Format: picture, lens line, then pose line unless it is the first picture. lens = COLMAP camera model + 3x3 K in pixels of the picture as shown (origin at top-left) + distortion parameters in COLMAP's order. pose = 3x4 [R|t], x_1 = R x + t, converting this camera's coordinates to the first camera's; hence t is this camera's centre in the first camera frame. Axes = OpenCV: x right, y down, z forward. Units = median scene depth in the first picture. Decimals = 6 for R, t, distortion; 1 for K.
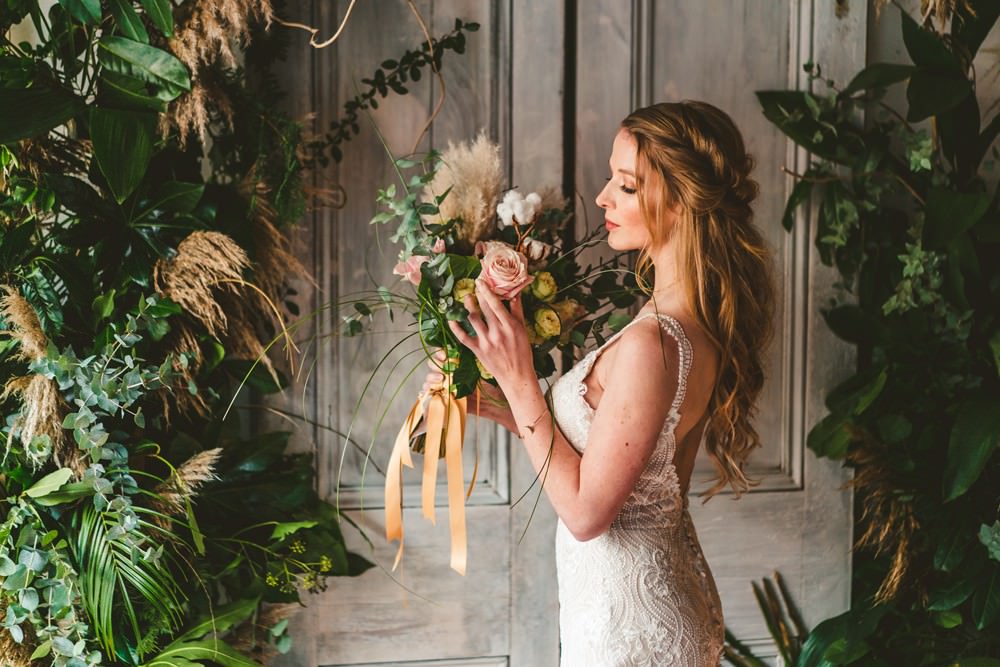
lens RADIAL K [[1576.0, 0, 500.0], [0, 1576.0, 333.5], [0, 0, 1]] dist [-0.062536, 0.095296]
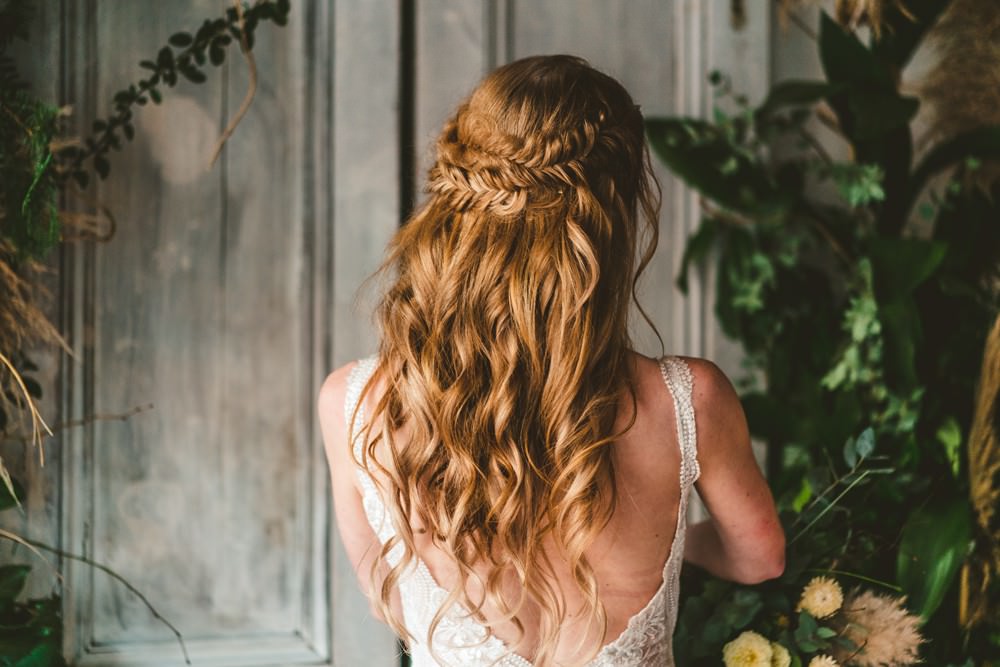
lens RADIAL K [[1668.5, 0, 500.0], [0, 1668.5, 333.5], [0, 0, 1]] dist [-0.015024, -0.049572]
pose [[0.982797, -0.000402, 0.184688, -0.060749], [0.022135, 0.993047, -0.115623, 0.049041], [-0.183357, 0.117722, 0.975972, 0.218599]]
